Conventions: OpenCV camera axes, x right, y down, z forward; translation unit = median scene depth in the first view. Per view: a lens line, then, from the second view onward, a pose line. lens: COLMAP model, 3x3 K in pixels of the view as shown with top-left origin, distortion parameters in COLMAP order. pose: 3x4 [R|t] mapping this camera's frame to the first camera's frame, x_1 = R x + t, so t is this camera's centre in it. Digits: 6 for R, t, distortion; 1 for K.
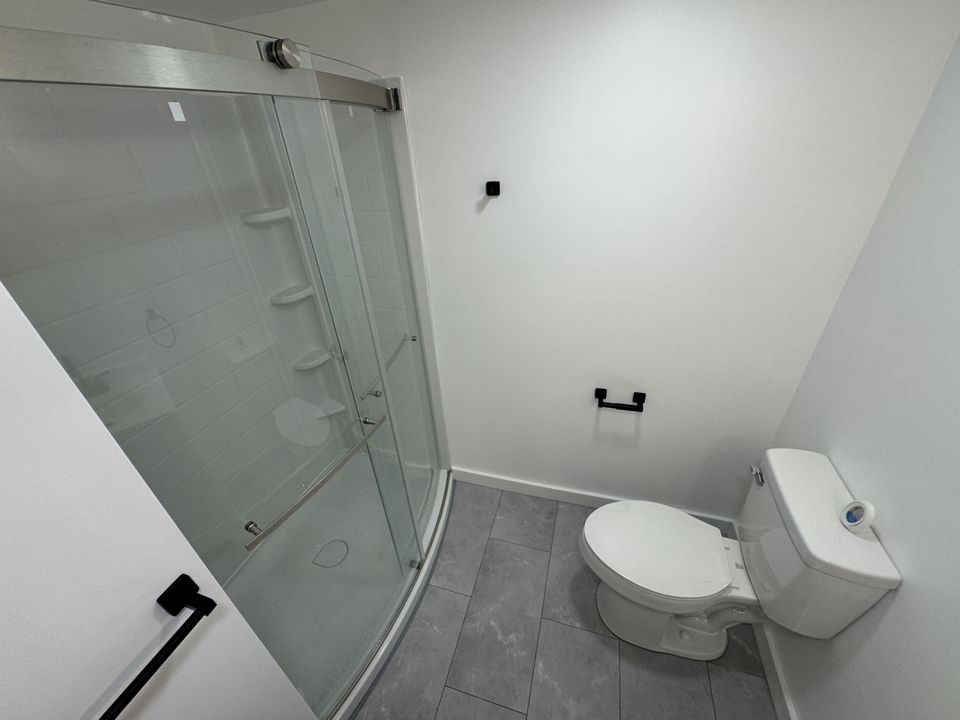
lens RADIAL K [[380.4, 0, 480.0], [0, 380.4, 360.0], [0, 0, 1]] dist [-0.000206, 0.000110]
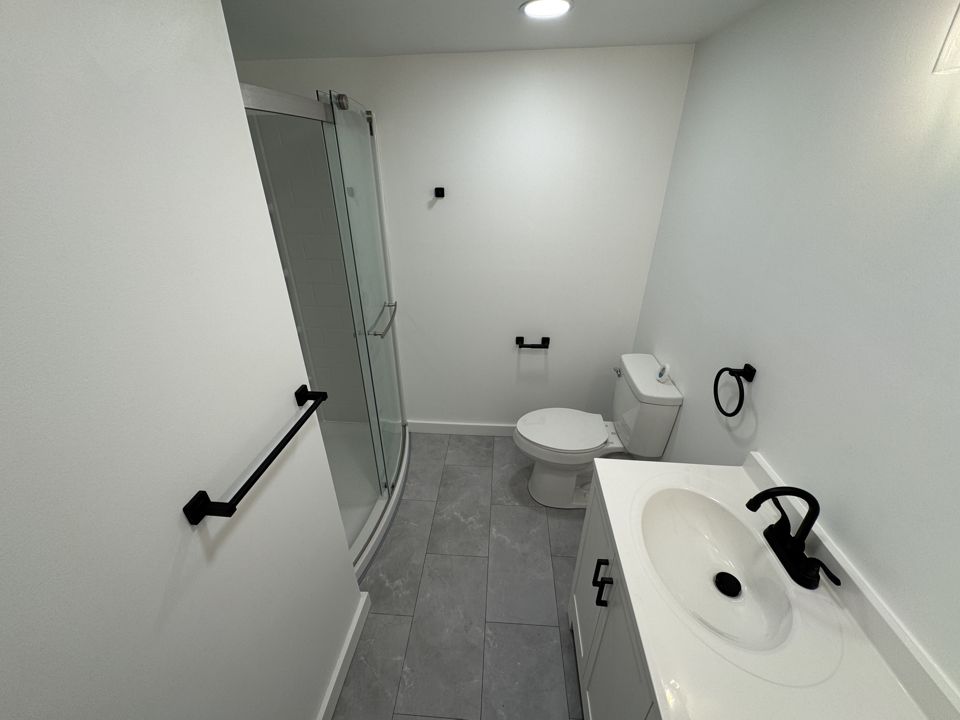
lens RADIAL K [[380.4, 0, 480.0], [0, 380.4, 360.0], [0, 0, 1]] dist [-0.000206, 0.000110]
pose [[0.972923, -0.054850, 0.224526, -0.154192], [0.069807, 0.995801, -0.059226, 0.247569], [-0.220334, 0.073295, 0.972667, -0.349062]]
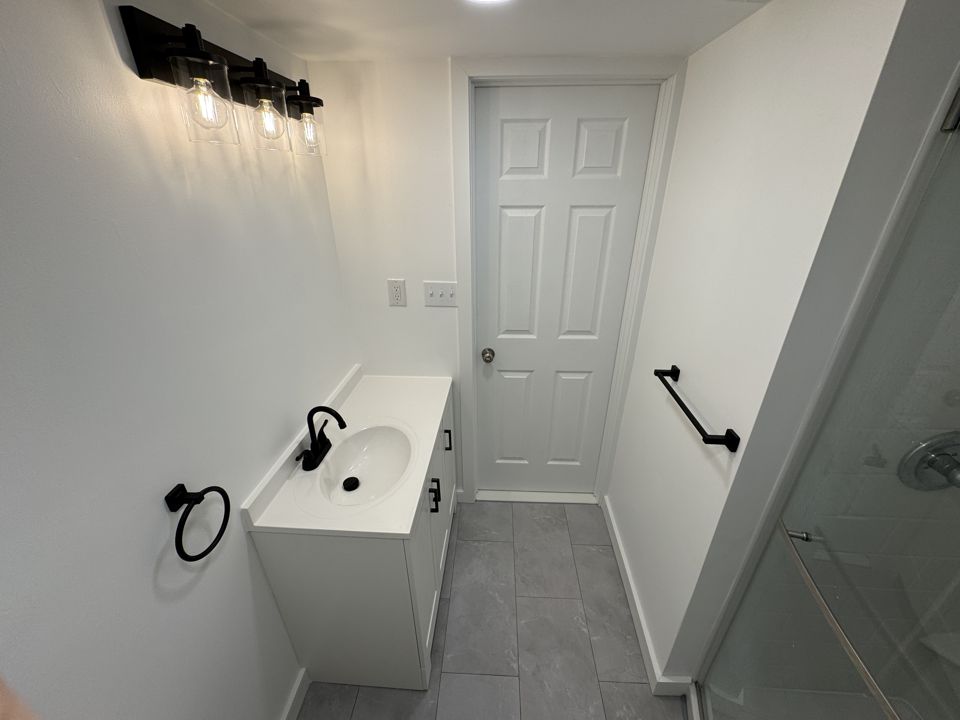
lens RADIAL K [[381.8, 0, 478.1], [0, 381.8, 360.0], [0, 0, 1]] dist [-0.001682, -0.000160]
pose [[-0.968651, 0.156764, -0.192717, 0.209938], [-0.074690, 0.556088, 0.827761, -0.333752], [0.236930, 0.816206, -0.526946, 0.525782]]
